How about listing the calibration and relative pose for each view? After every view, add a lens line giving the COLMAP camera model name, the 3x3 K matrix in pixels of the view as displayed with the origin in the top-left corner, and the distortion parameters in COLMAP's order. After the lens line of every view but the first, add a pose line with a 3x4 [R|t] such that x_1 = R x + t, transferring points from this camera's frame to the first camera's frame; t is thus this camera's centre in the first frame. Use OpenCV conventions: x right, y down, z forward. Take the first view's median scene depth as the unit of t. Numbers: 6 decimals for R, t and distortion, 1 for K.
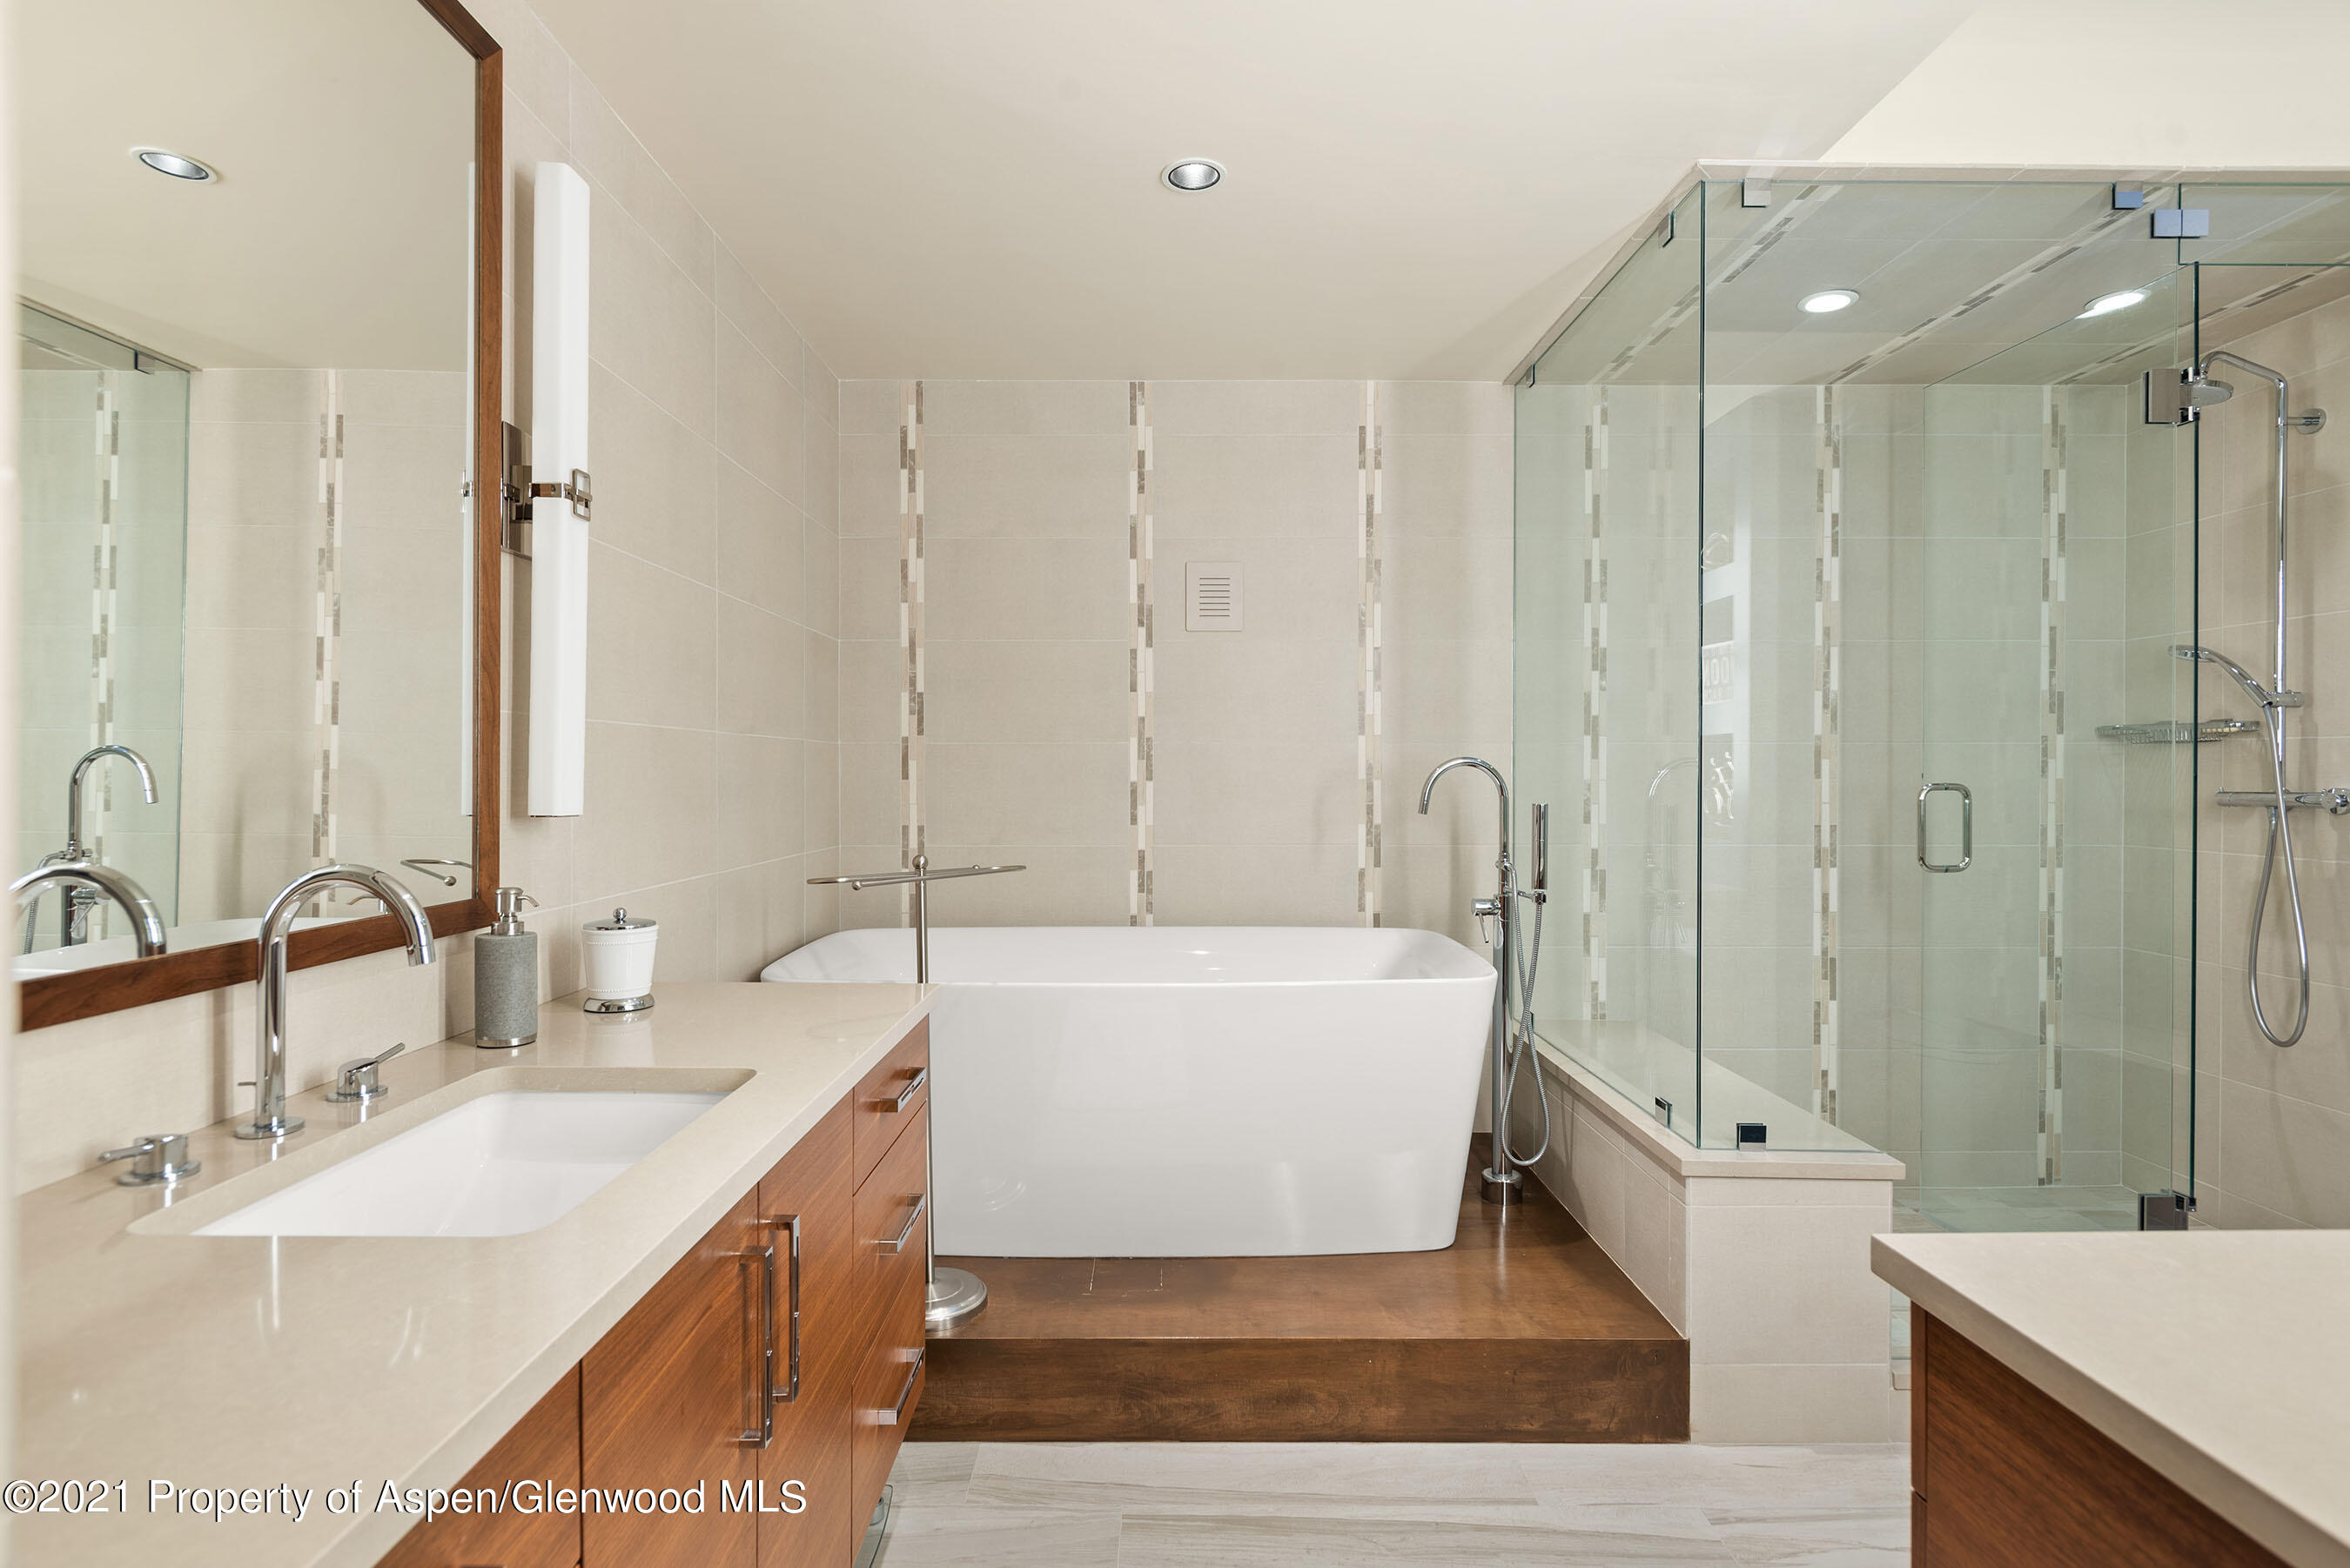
lens RADIAL K [[1283.9, 0, 1176.3], [0, 1283.9, 773.9], [0, 0, 1]] dist [0.032591, -0.012287]
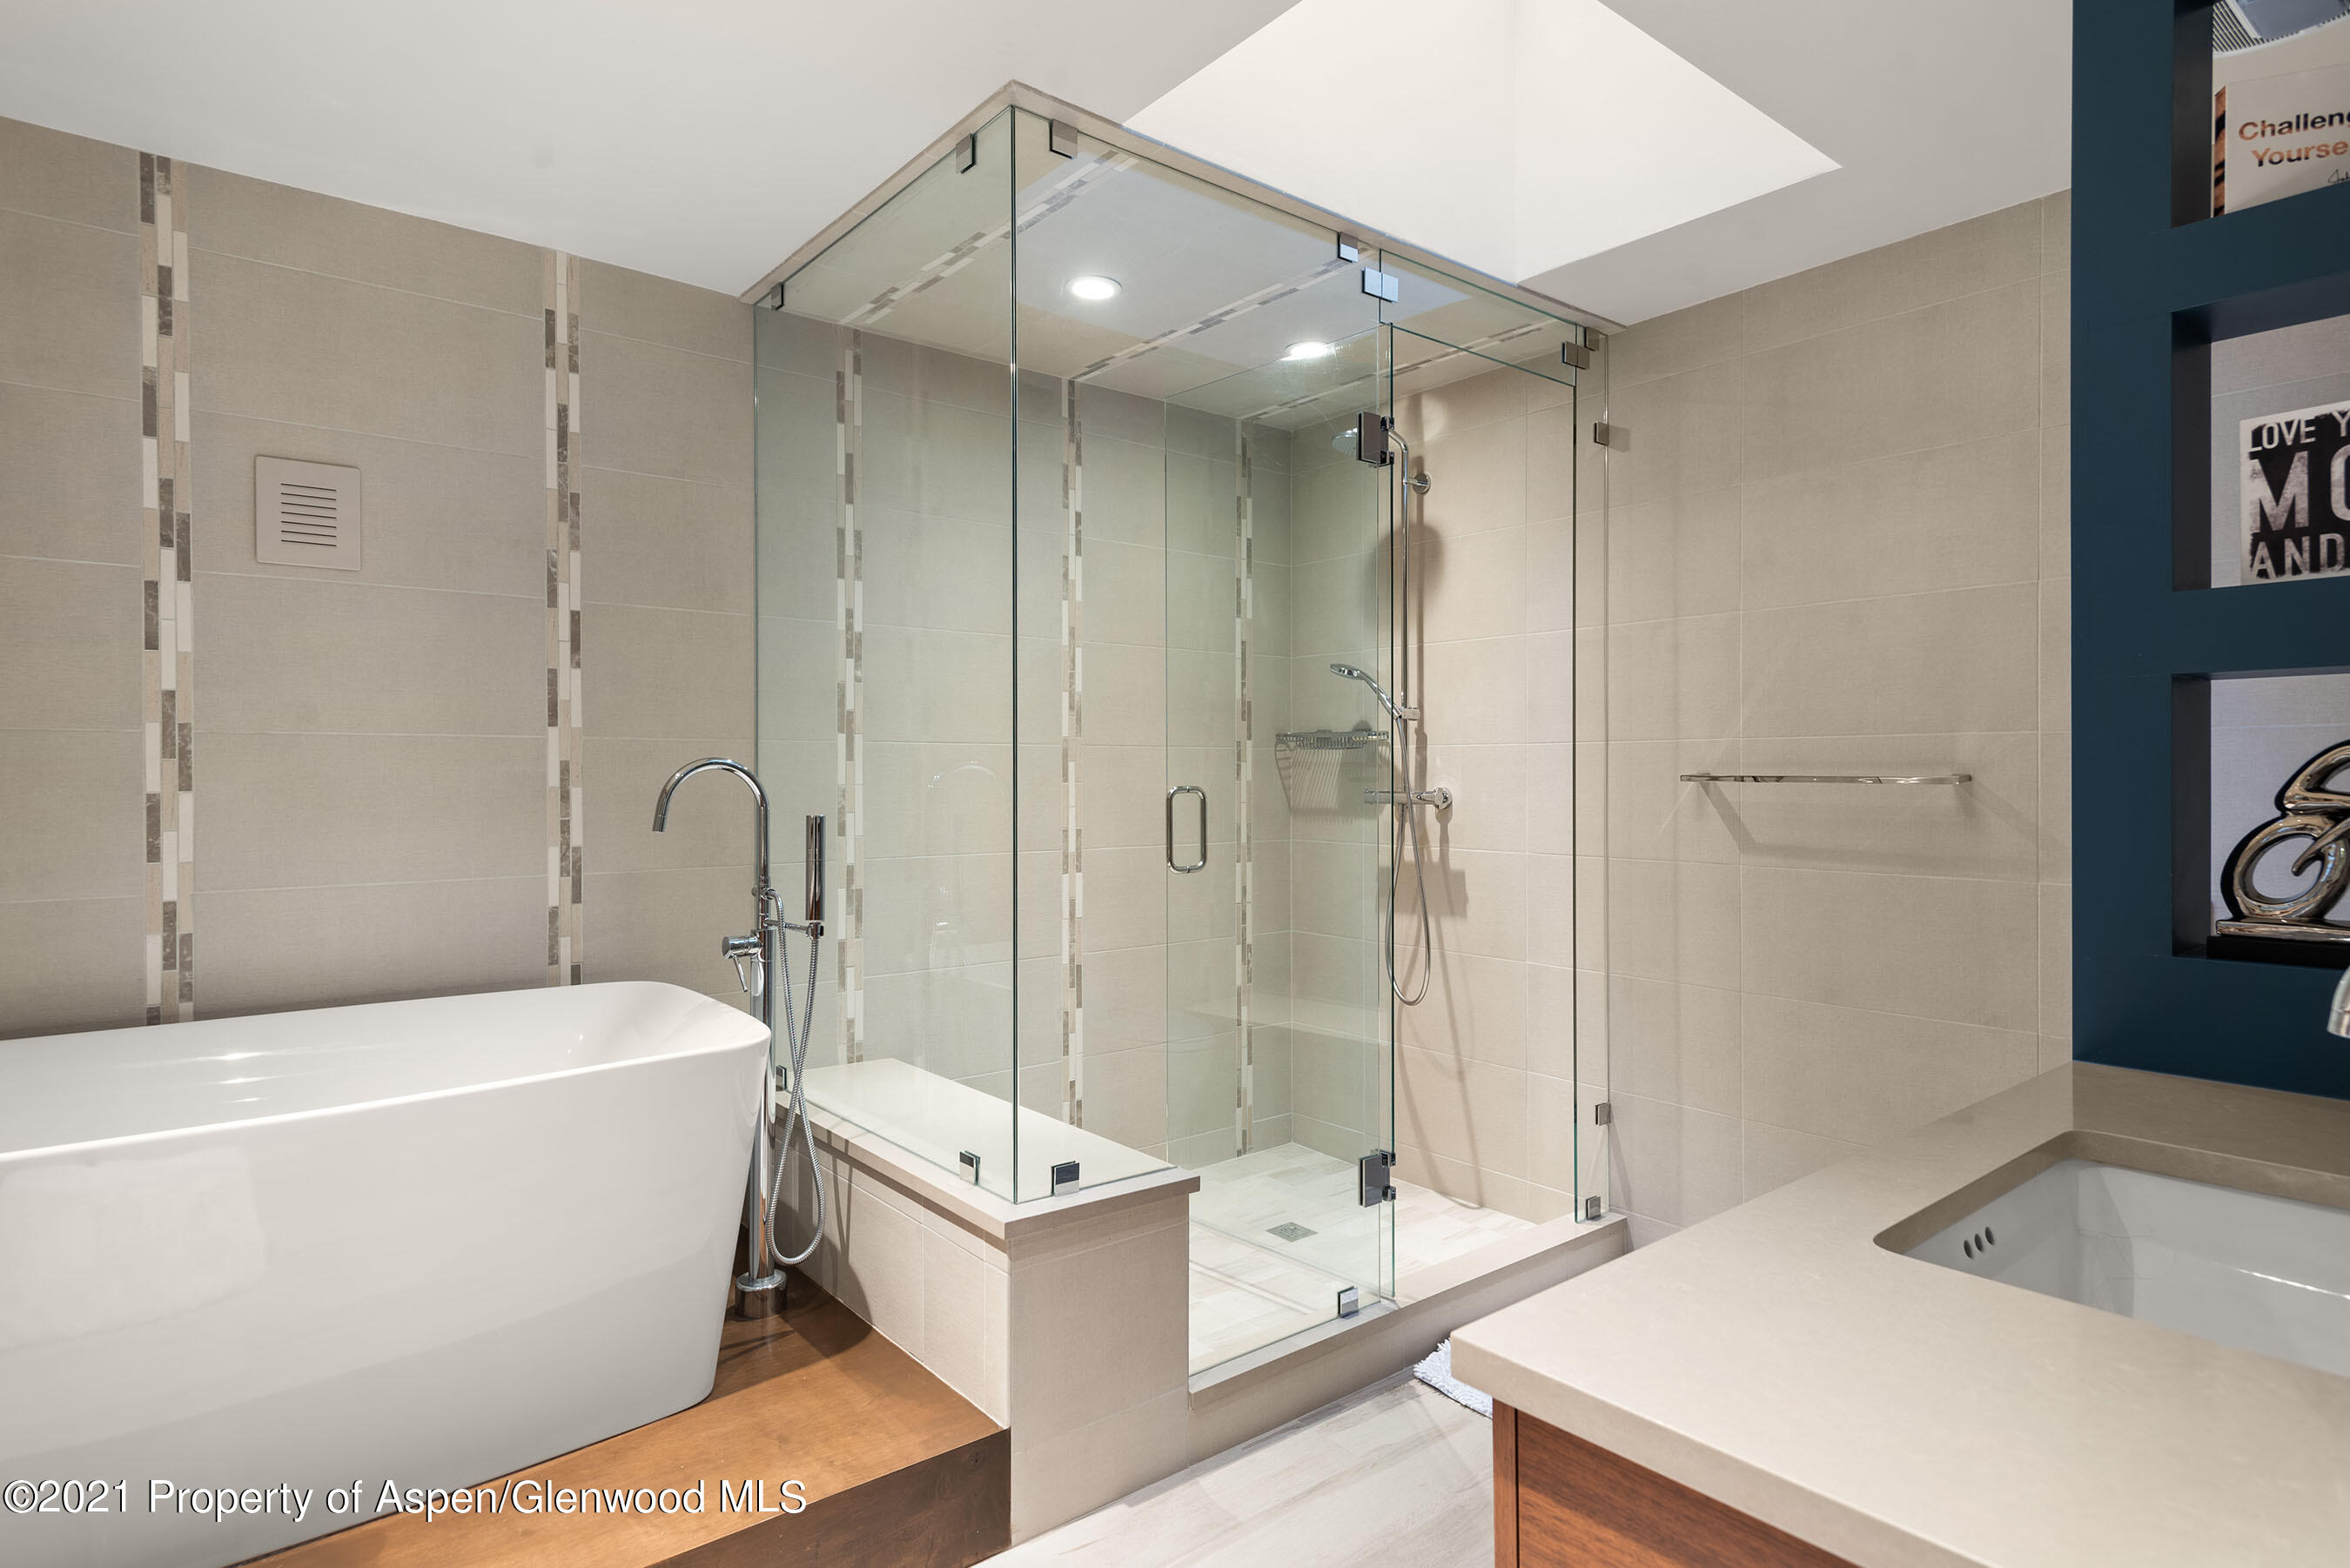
lens RADIAL K [[1283.9, 0, 1176.3], [0, 1283.9, 773.9], [0, 0, 1]] dist [0.032591, -0.012287]
pose [[0.770808, -0.001984, 0.637065, -0.056123], [0.002202, 0.999997, 0.000450, -0.002655], [-0.637064, 0.001056, 0.770810, 0.201768]]
